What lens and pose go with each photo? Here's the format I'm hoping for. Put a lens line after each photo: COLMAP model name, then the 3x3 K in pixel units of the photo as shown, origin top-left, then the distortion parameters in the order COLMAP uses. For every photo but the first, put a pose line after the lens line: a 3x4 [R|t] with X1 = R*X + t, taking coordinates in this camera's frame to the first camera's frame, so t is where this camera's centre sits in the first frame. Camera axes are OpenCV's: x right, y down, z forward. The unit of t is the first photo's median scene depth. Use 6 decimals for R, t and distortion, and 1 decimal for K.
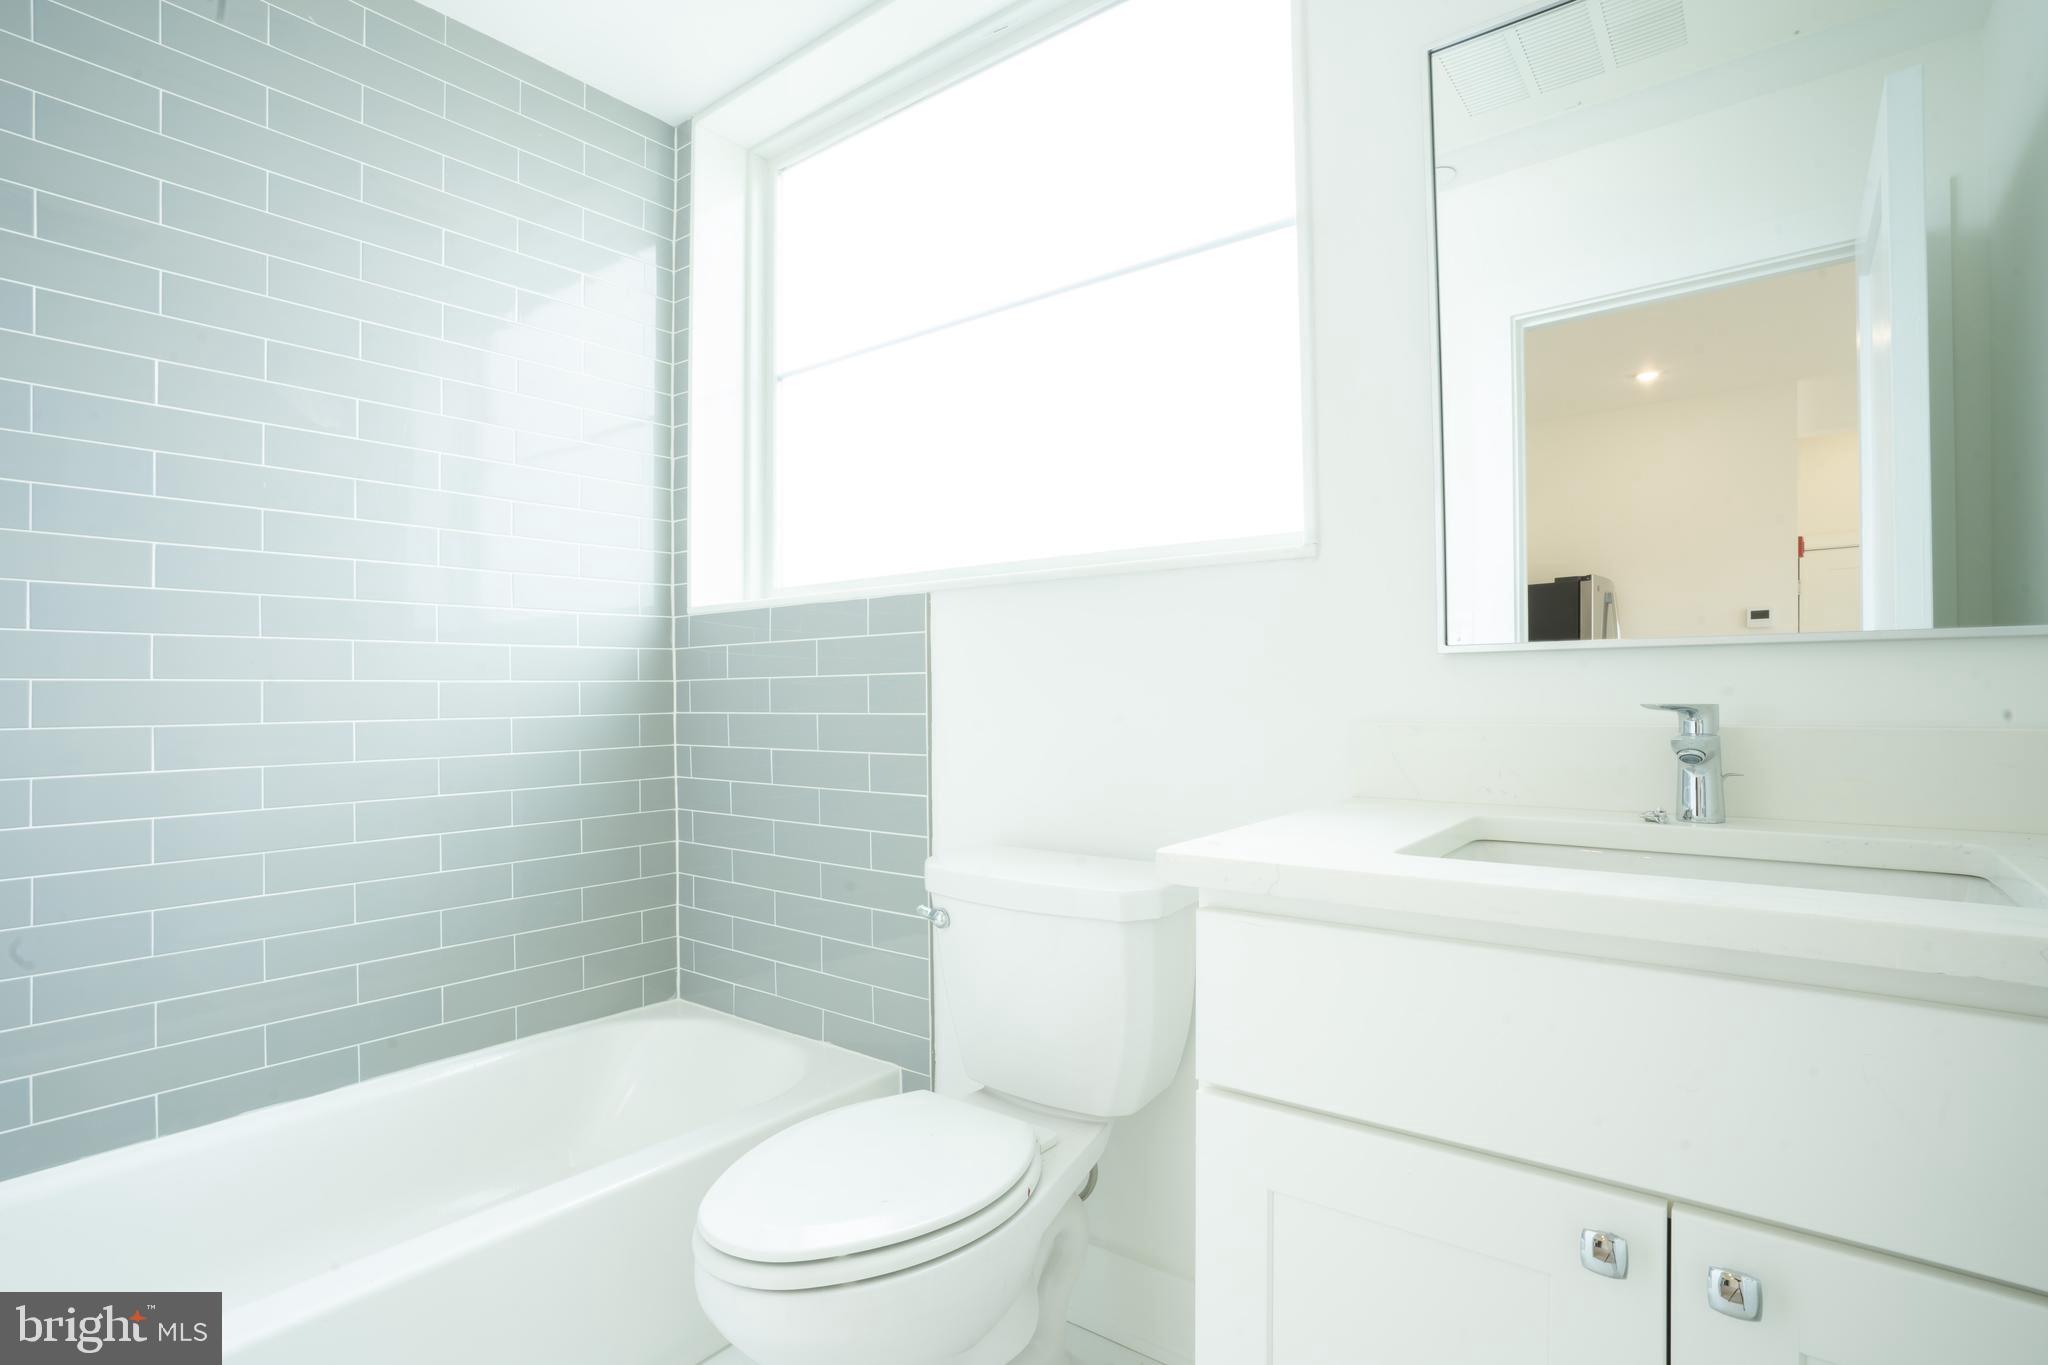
lens RADIAL K [[1035.6, 0, 1022.7], [0, 1035.6, 685.1], [0, 0, 1]] dist [0.036536, -0.000208]
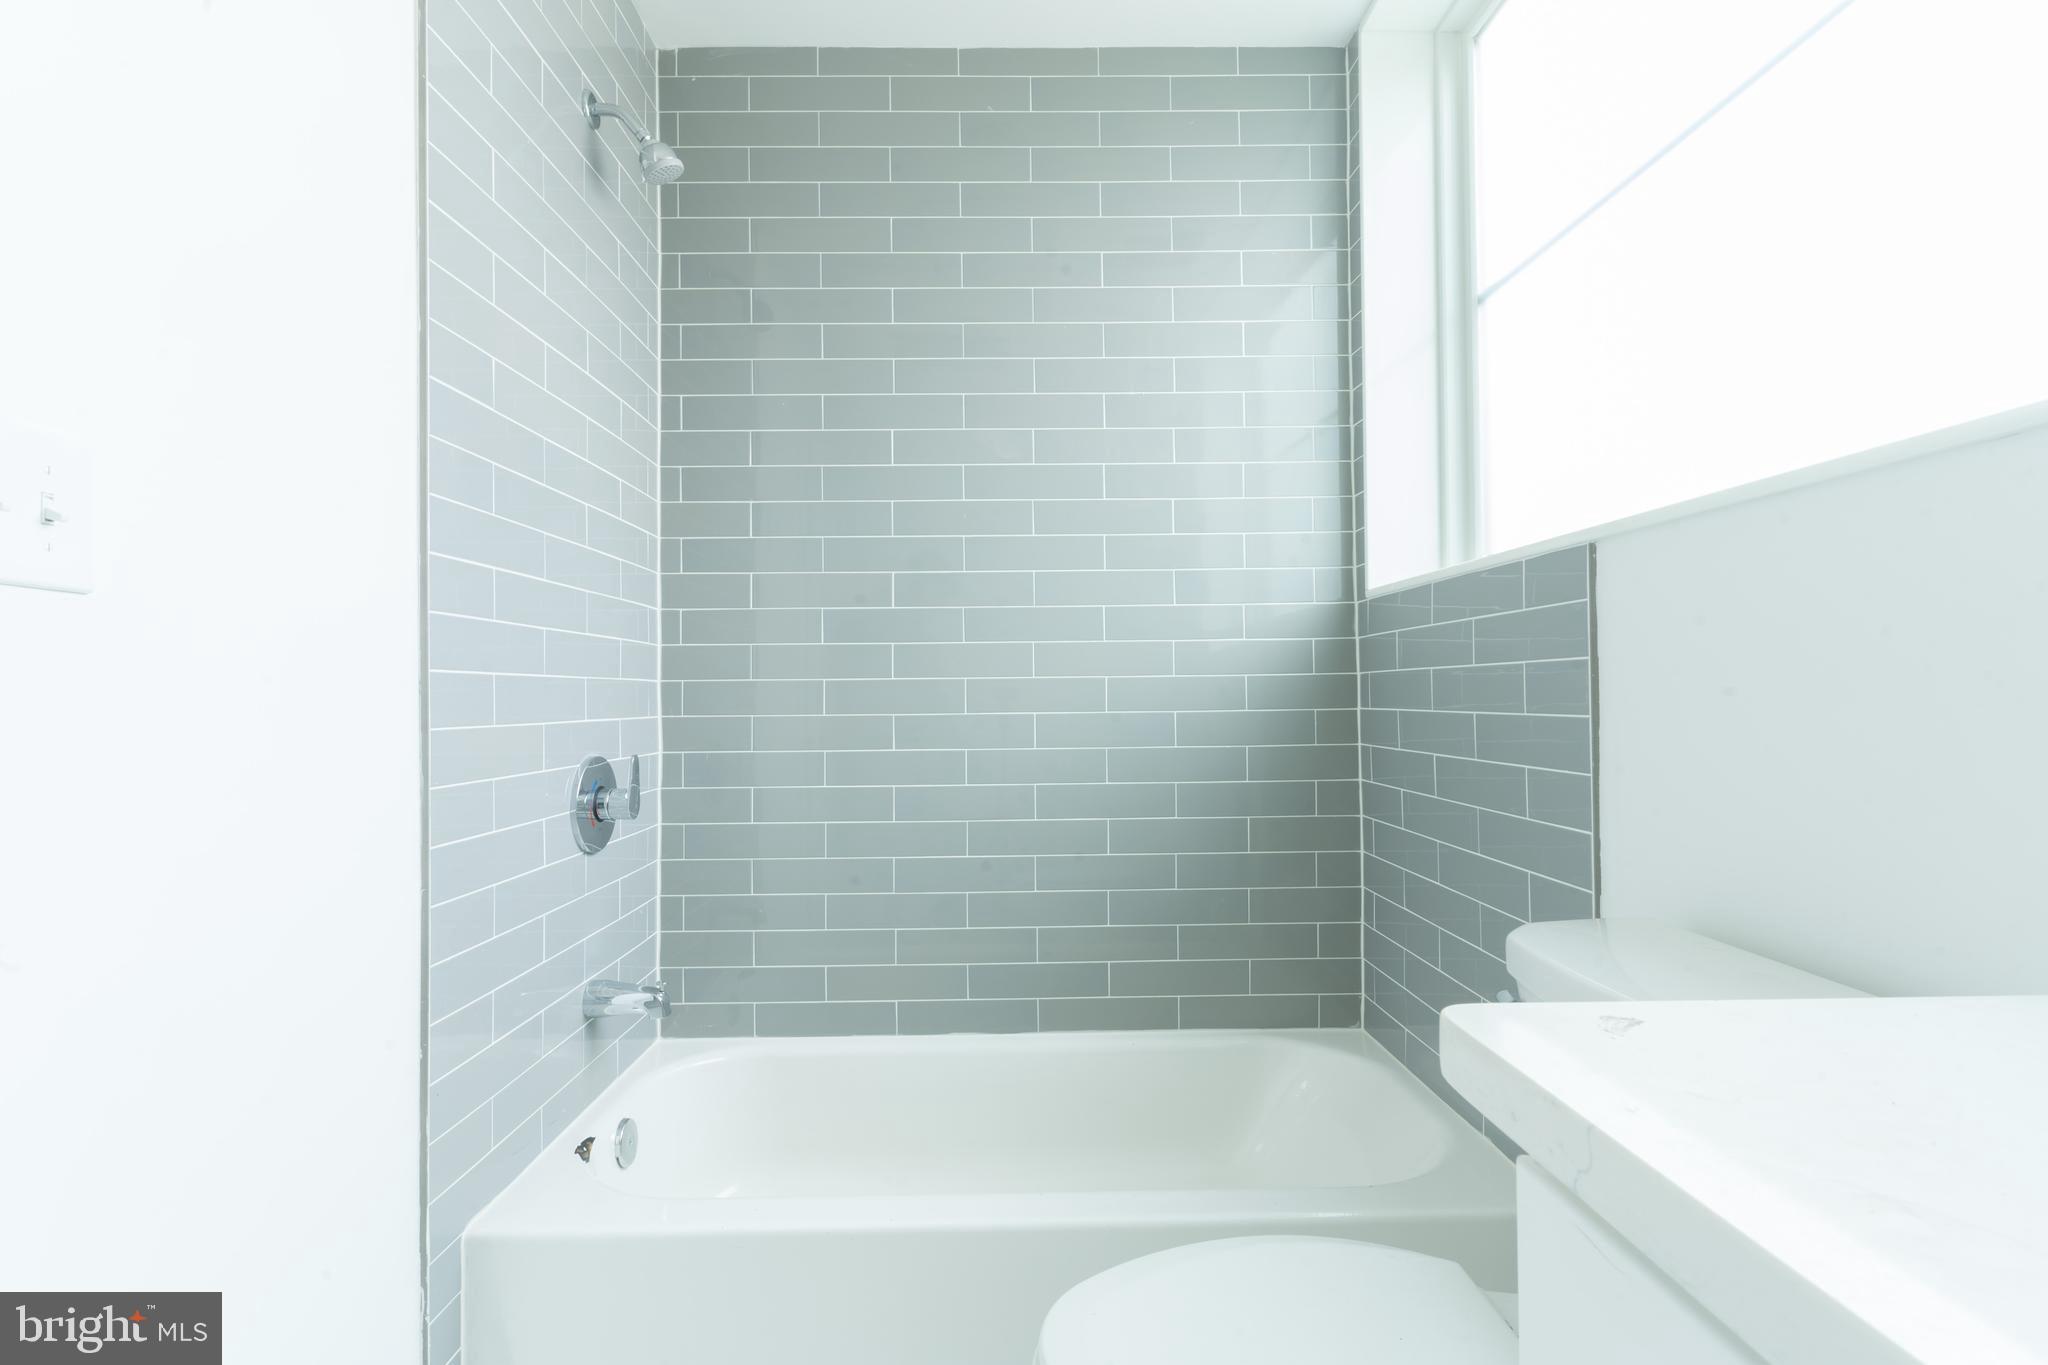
lens RADIAL K [[1035.6, 0, 1027.1], [0, 1035.6, 687.3], [0, 0, 1]] dist [0.036536, -0.000208]
pose [[0.647722, -0.002827, -0.761871, 0.172626], [0.011361, 0.999918, 0.005949, -0.000222], [0.761792, -0.012509, 0.647701, 0.217753]]
